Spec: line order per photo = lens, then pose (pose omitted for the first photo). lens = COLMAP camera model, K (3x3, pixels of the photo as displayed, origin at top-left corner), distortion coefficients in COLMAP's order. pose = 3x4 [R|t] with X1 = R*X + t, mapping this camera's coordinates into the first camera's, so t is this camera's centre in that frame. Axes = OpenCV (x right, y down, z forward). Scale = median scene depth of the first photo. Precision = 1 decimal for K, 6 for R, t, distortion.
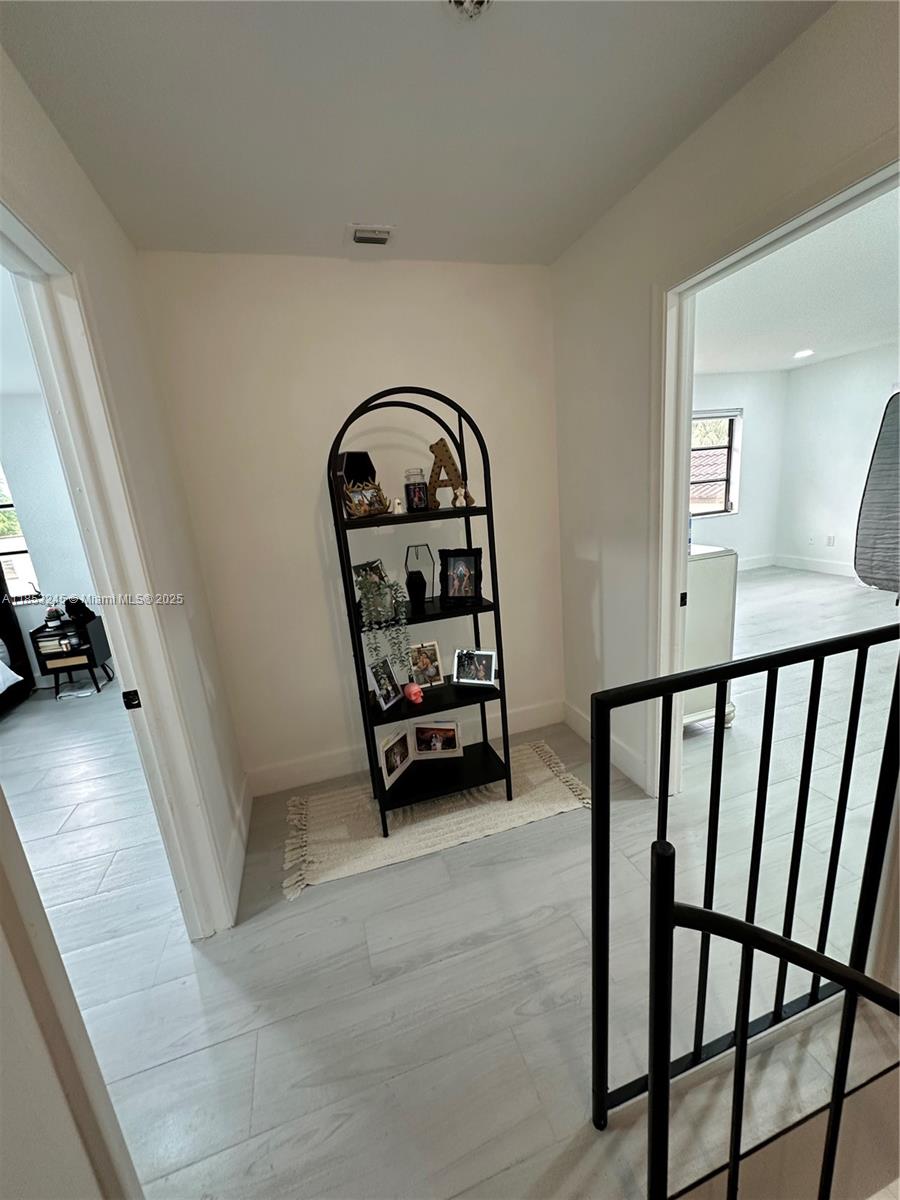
lens RADIAL K [[478.0, 0, 448.7], [0, 478.0, 600.8], [0, 0, 1]] dist [-0.002597, -0.000071]
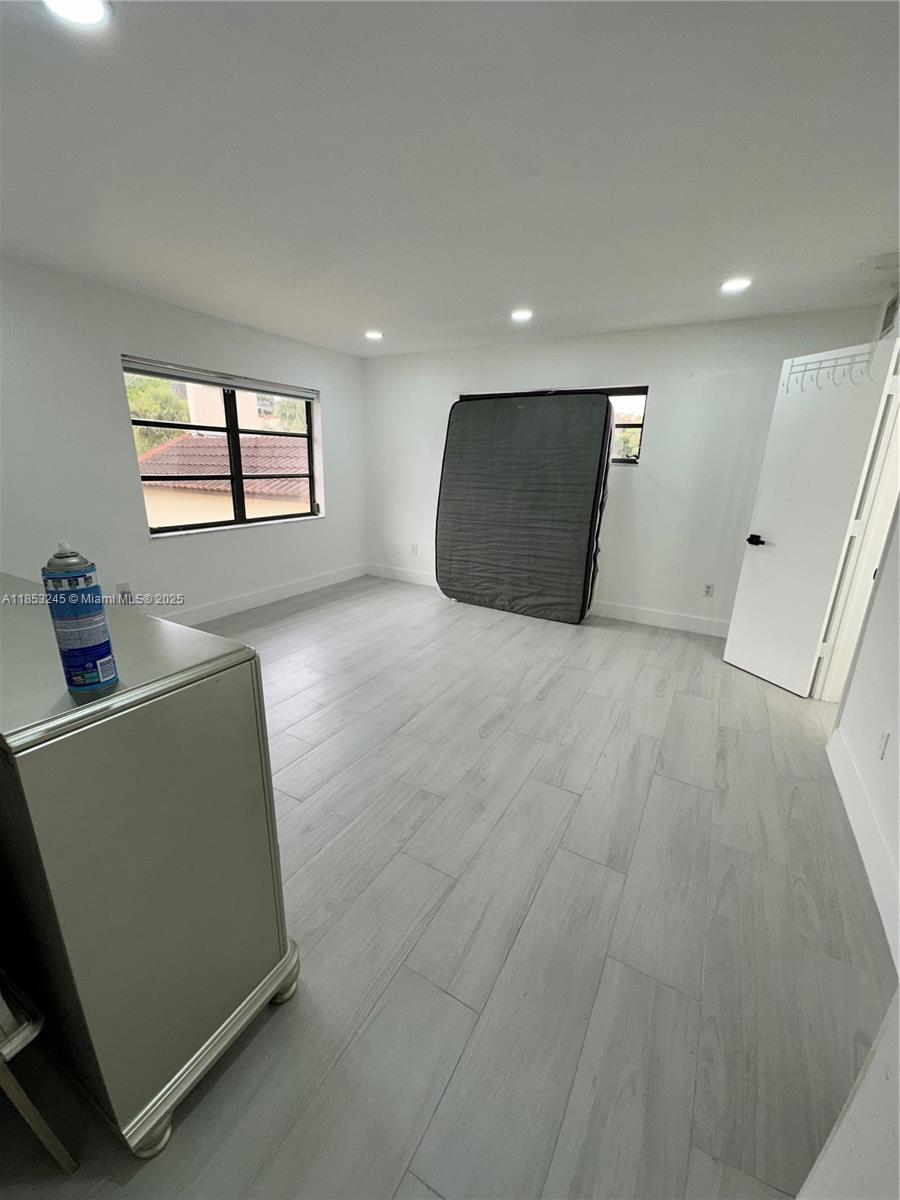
lens RADIAL K [[478.0, 0, 448.7], [0, 478.0, 600.8], [0, 0, 1]] dist [-0.002597, -0.000071]
pose [[0.726839, -0.091744, 0.680653, 0.255470], [0.075299, 0.995709, 0.053801, -0.094883], [-0.682668, 0.012148, 0.730628, 0.342914]]
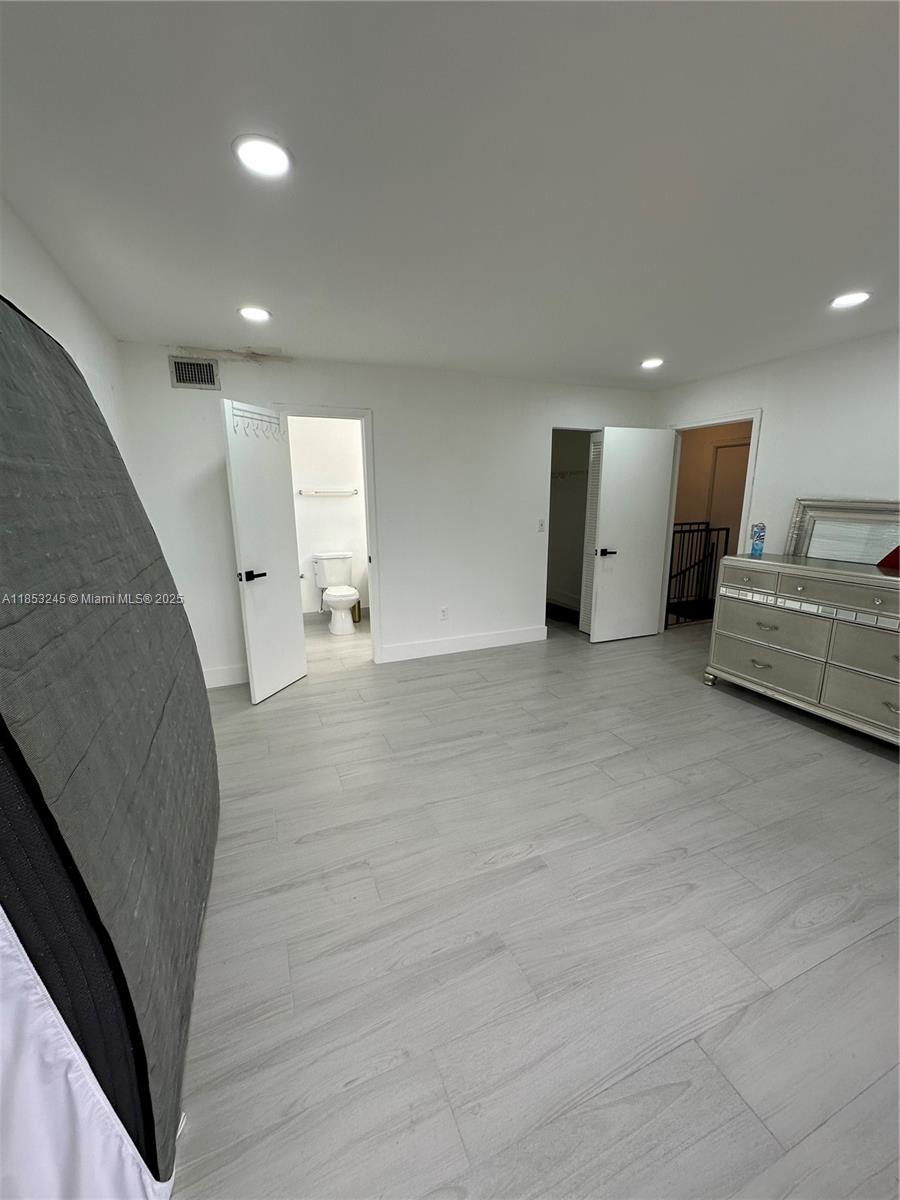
lens RADIAL K [[478.0, 0, 448.7], [0, 478.0, 600.8], [0, 0, 1]] dist [-0.002597, -0.000071]
pose [[-0.990750, 0.114986, -0.072064, 0.898946], [0.071291, 0.892895, 0.444586, -0.403866], [0.115467, 0.435336, -0.892833, 1.324082]]
